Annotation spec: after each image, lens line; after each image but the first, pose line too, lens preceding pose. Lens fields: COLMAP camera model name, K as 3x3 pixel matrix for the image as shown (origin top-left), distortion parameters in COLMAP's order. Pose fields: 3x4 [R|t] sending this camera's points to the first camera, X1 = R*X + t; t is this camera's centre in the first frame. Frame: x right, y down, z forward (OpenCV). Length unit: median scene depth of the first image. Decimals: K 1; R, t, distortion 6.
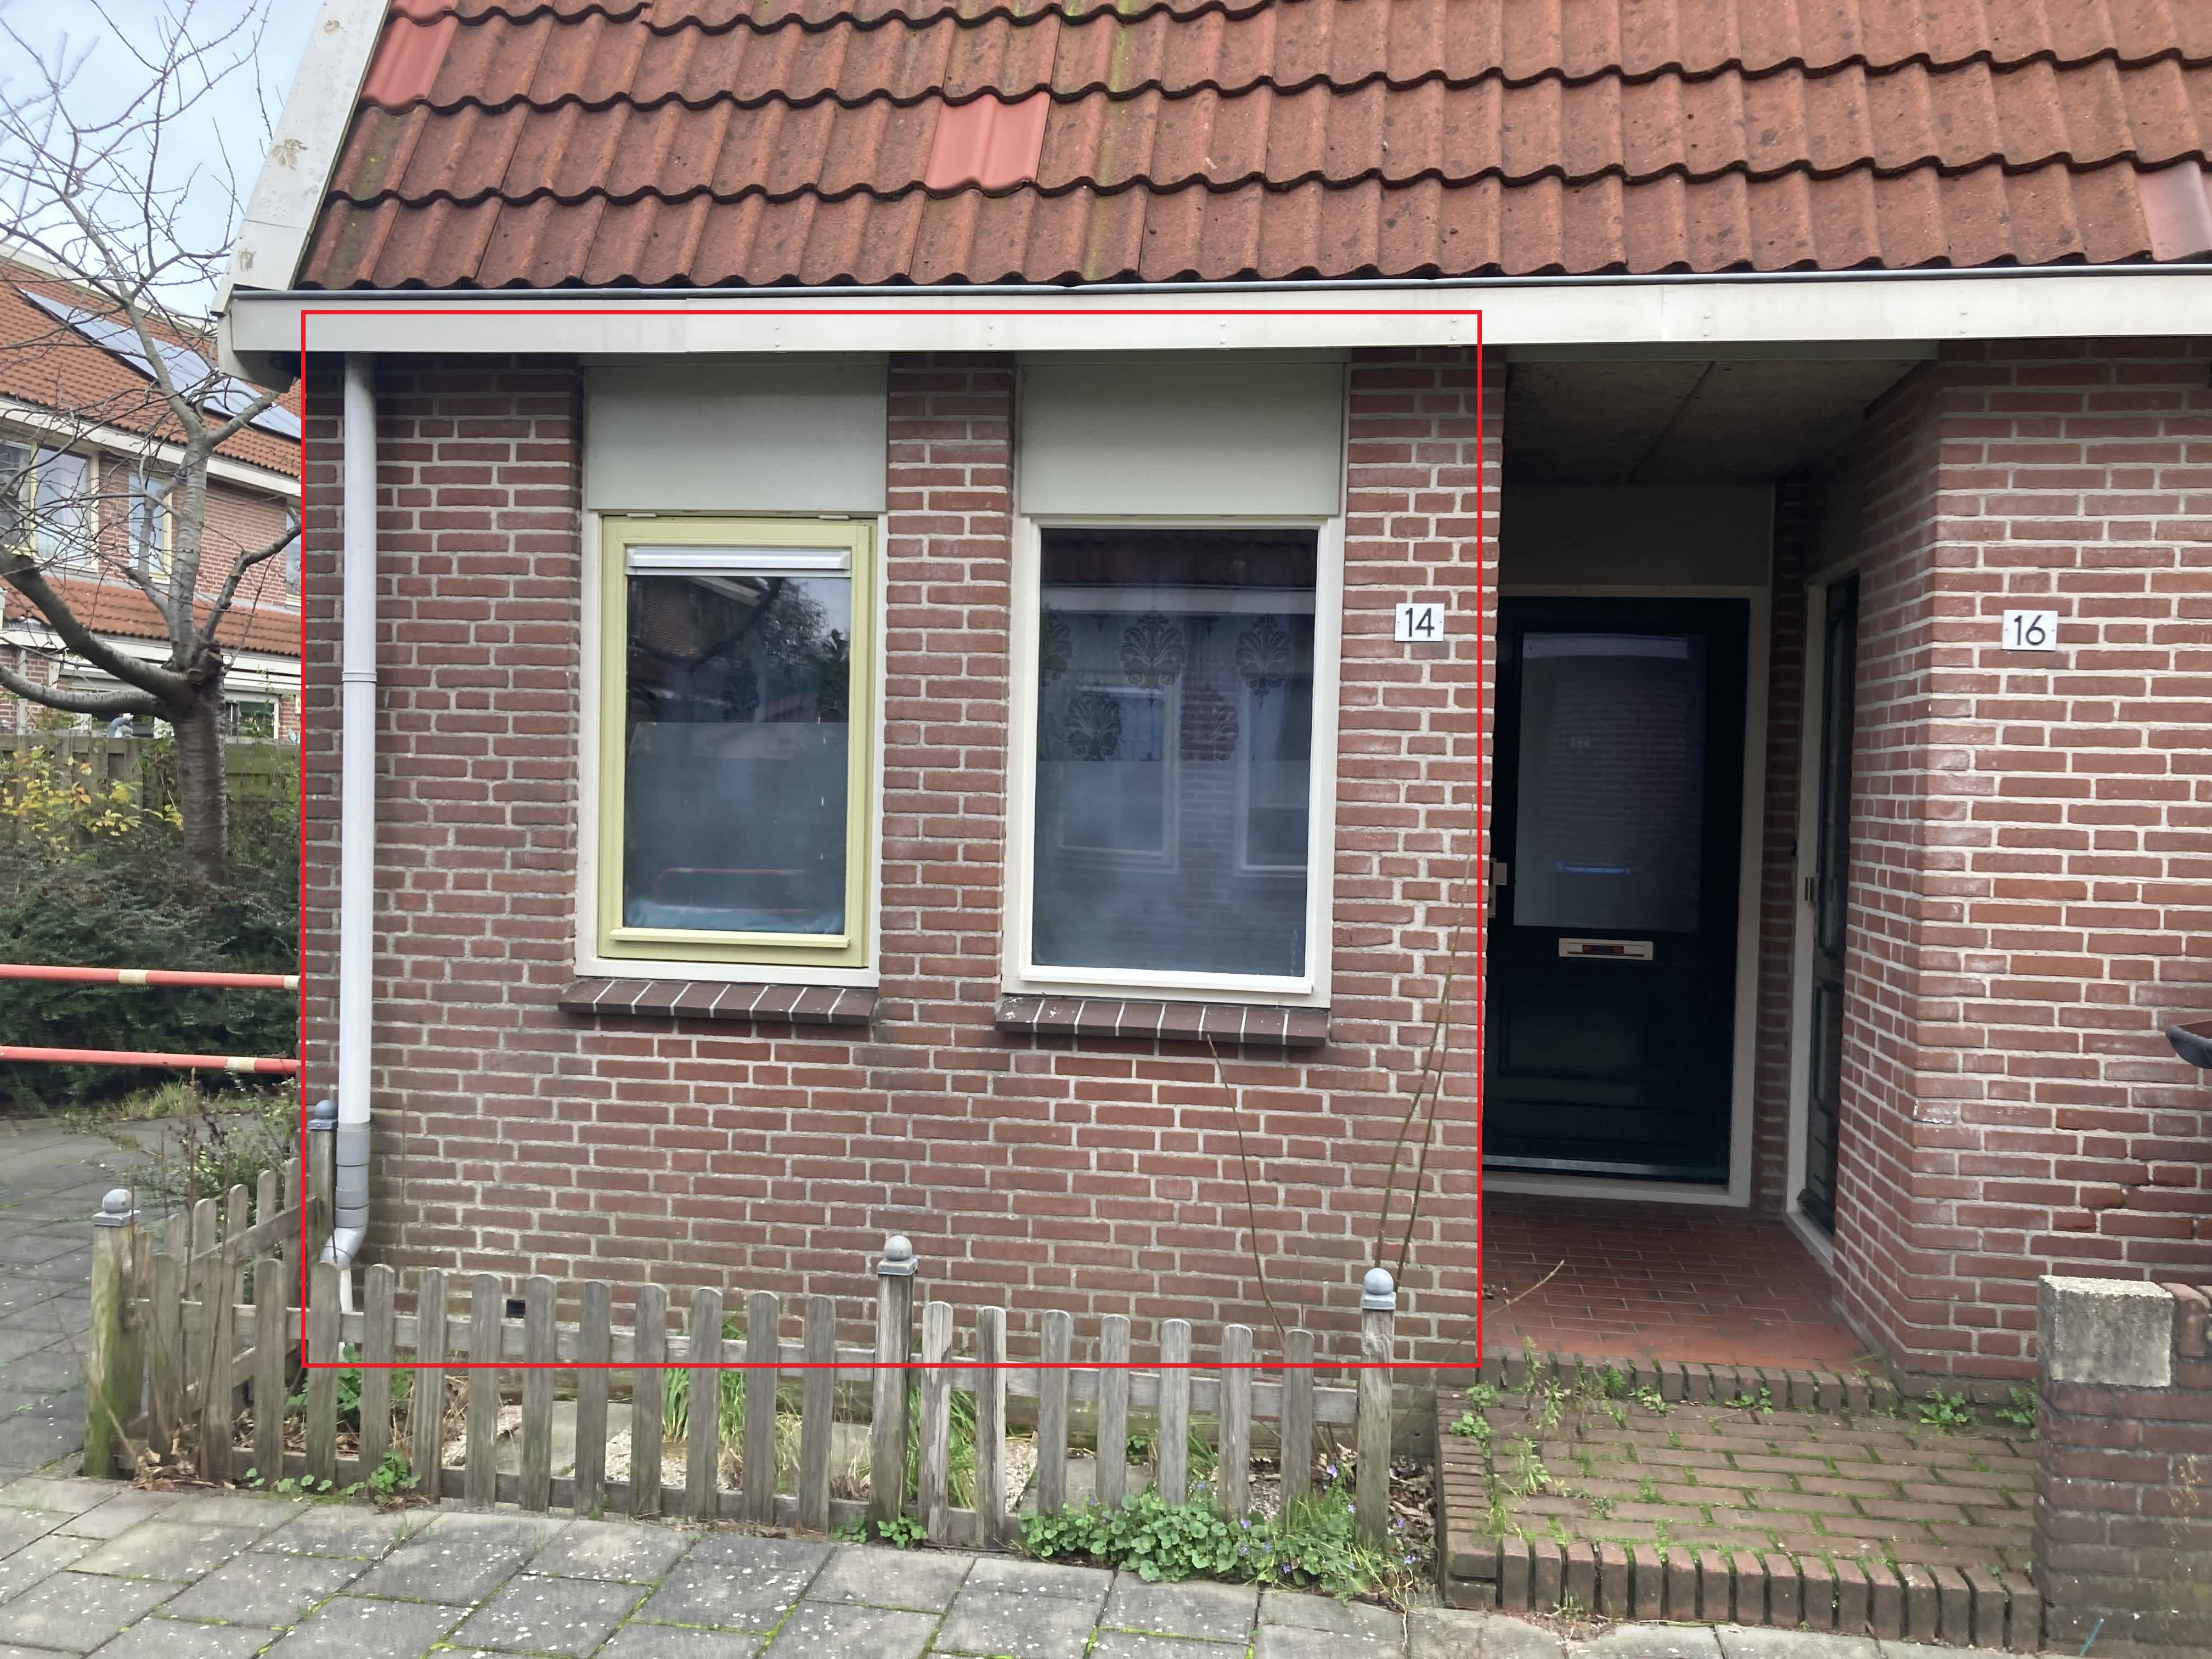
lens RADIAL K [[1921.3, 0, 1109.6], [0, 1921.3, 835.3], [0, 0, 1]] dist [0.008987, -0.008580]
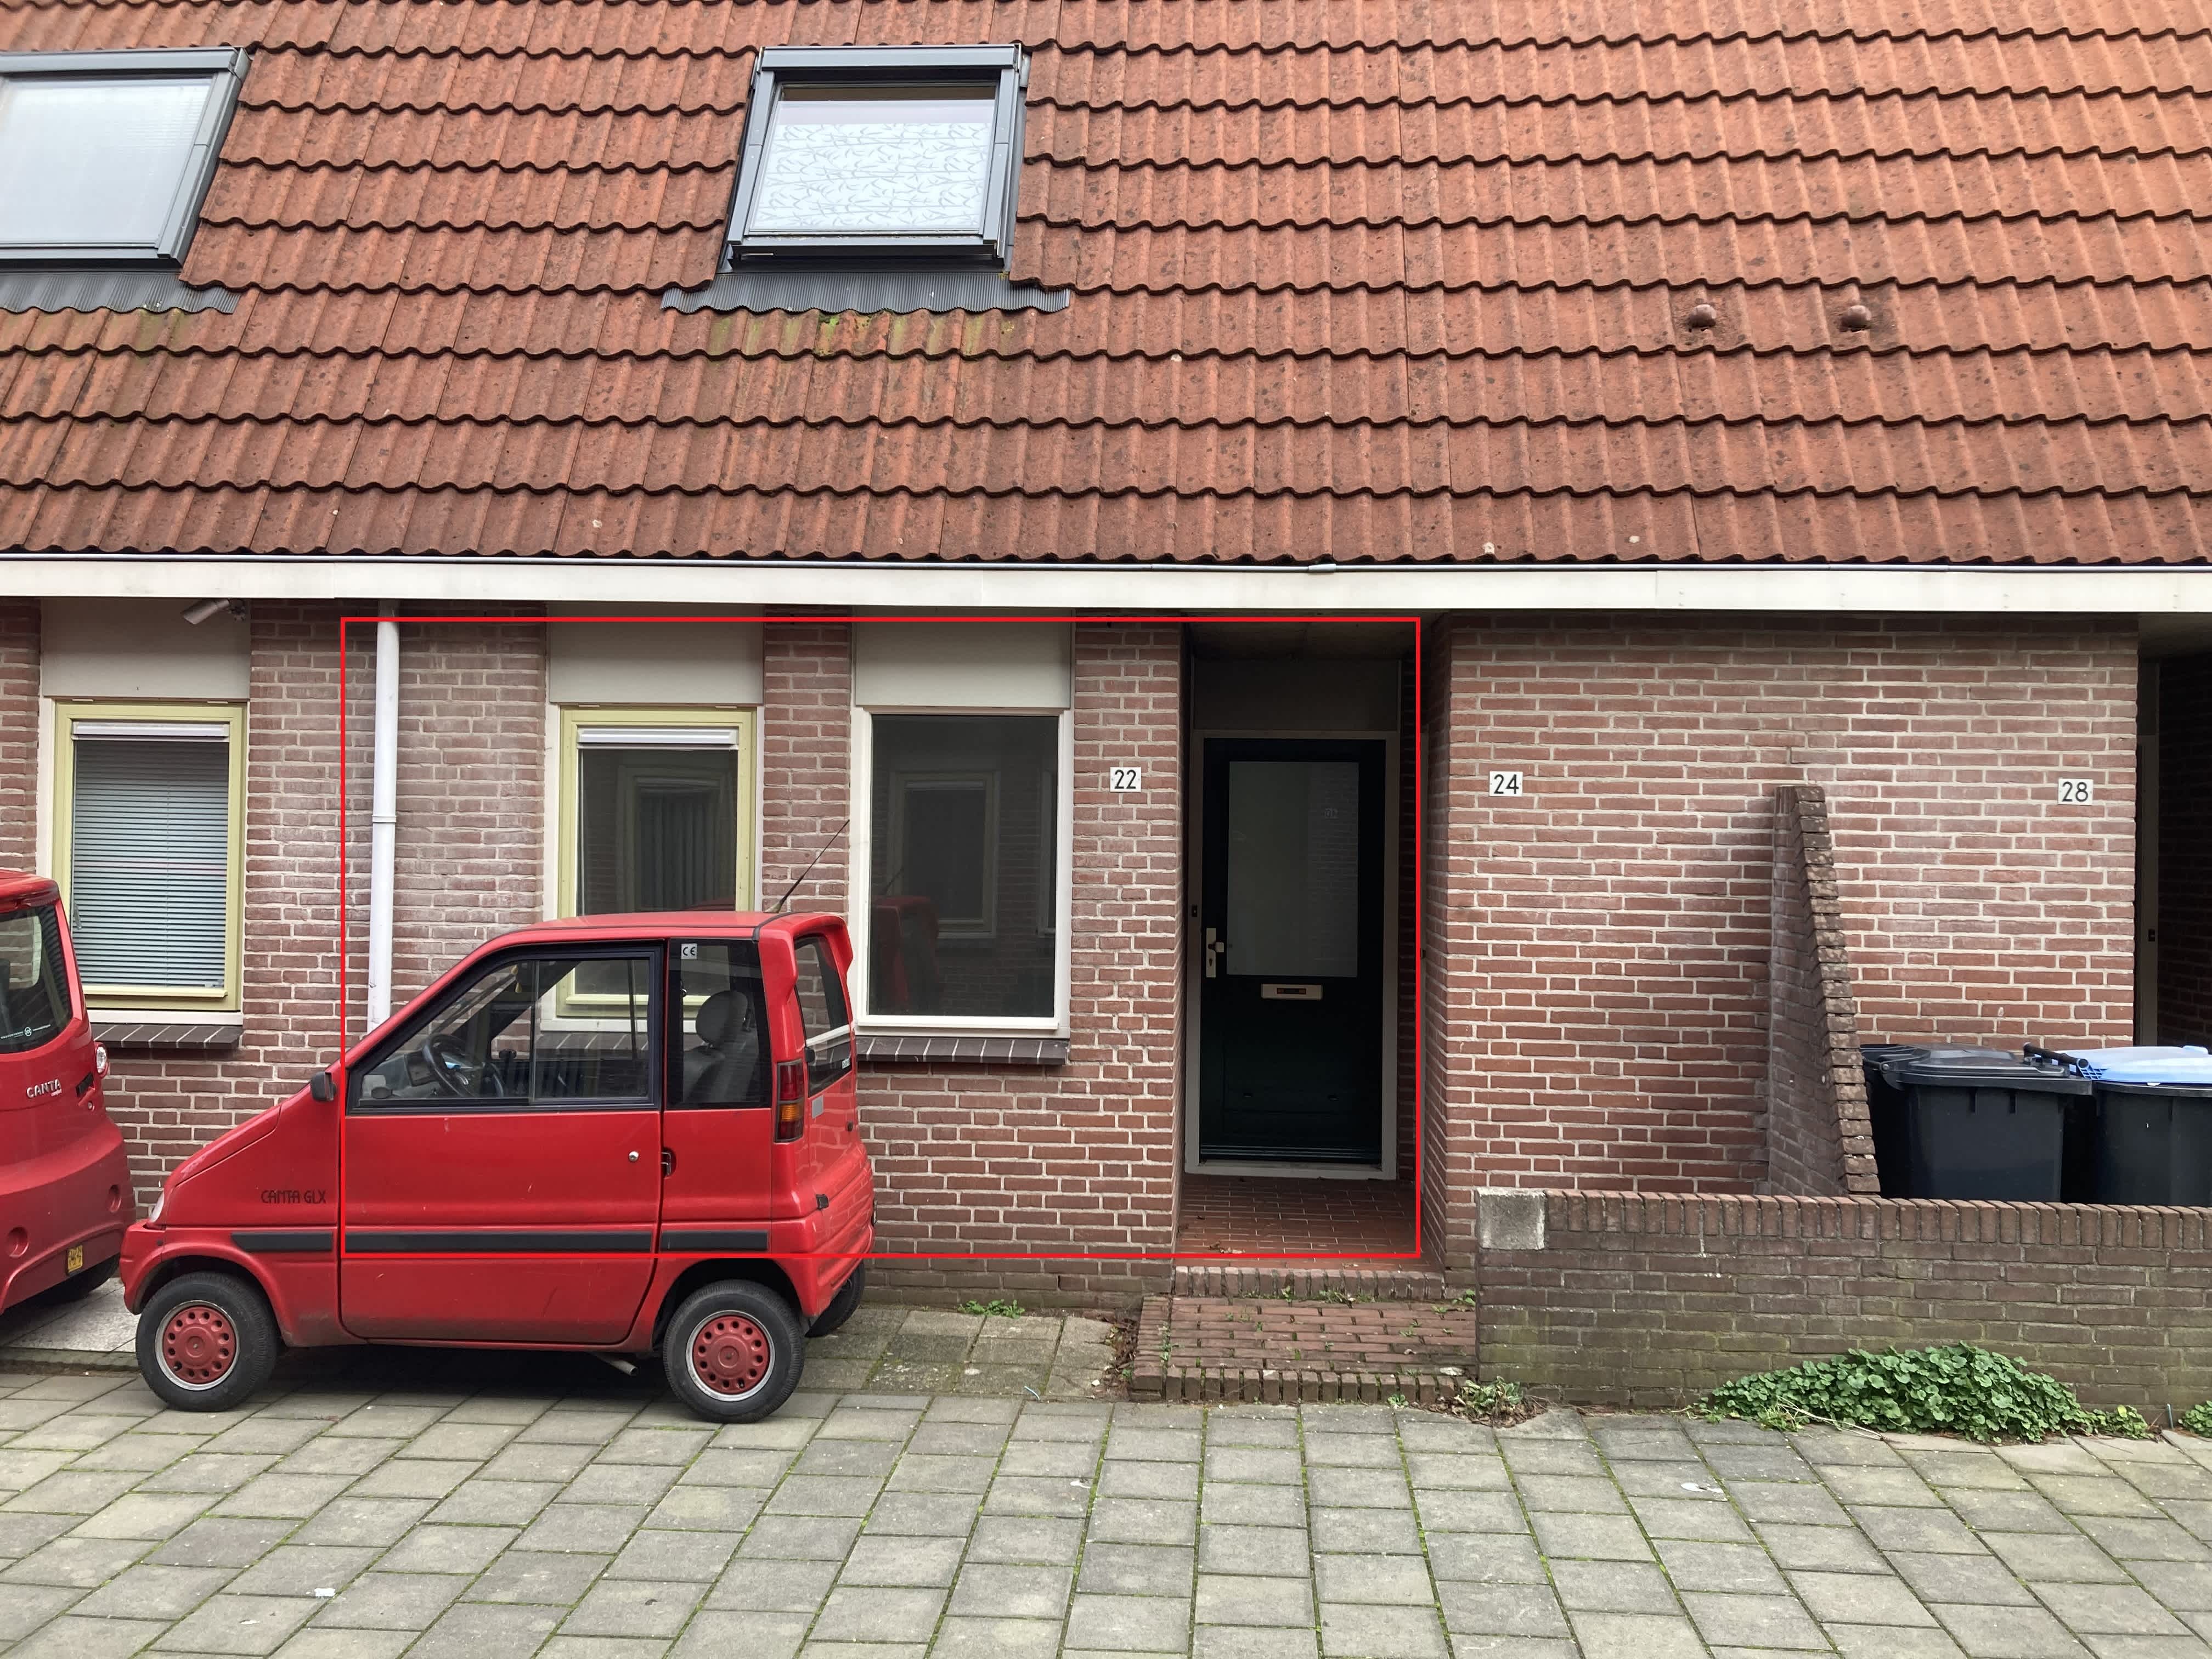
lens RADIAL K [[1751.6, 0, 1115.1], [0, 1751.6, 810.2], [0, 0, 1]] dist [0.027522, -0.019071]
pose [[0.994569, -0.013287, 0.103223, 0.009868], [0.018223, 0.998728, -0.047021, -0.021356], [-0.102467, 0.048647, 0.993546, -0.341702]]
